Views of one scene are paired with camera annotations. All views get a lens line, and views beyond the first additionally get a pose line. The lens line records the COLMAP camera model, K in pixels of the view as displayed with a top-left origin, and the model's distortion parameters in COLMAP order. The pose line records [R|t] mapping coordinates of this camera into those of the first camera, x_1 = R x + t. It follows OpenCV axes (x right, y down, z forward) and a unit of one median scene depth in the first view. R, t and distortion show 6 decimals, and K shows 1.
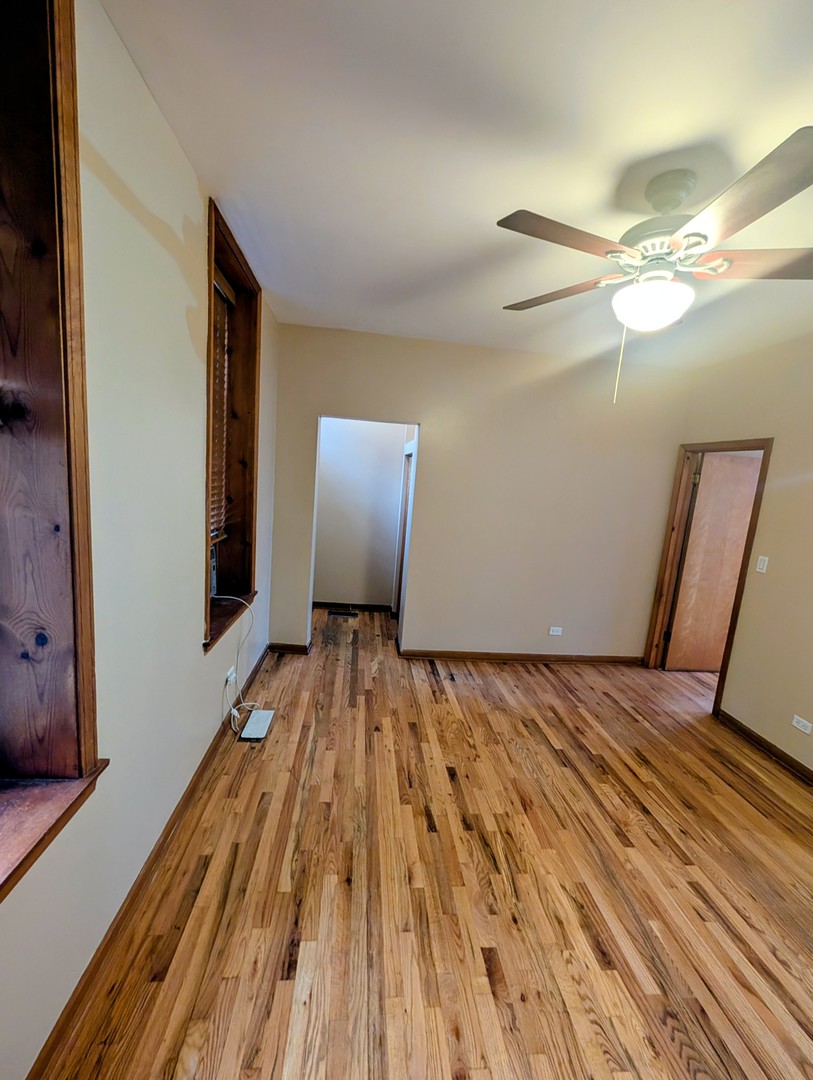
lens RADIAL K [[436.2, 0, 407.3], [0, 436.2, 541.5], [0, 0, 1]] dist [-0.001449, 0.000456]
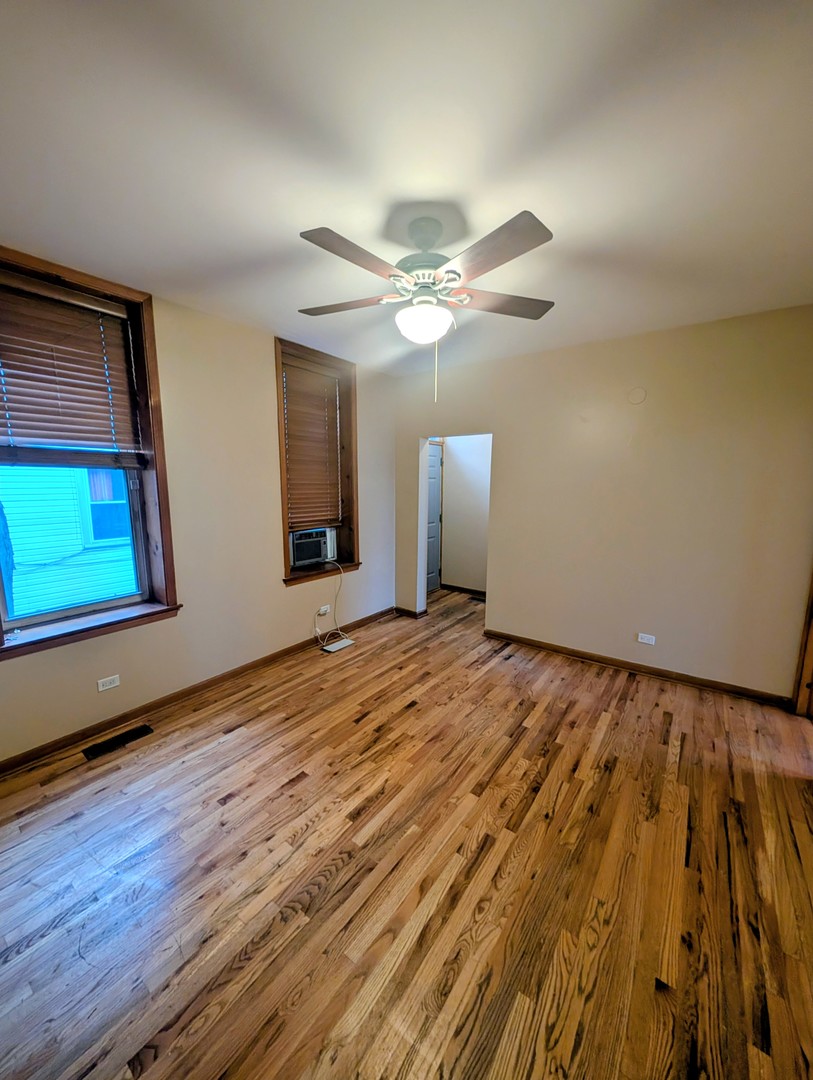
lens RADIAL K [[408.9, 0, 403.9], [0, 408.9, 544.9], [0, 0, 1]] dist [-0.001458, 0.000480]
pose [[0.744765, 0.030015, -0.666652, 0.863941], [-0.047388, 0.998845, -0.007968, 0.074350], [0.665642, 0.037525, 0.745327, 0.075618]]
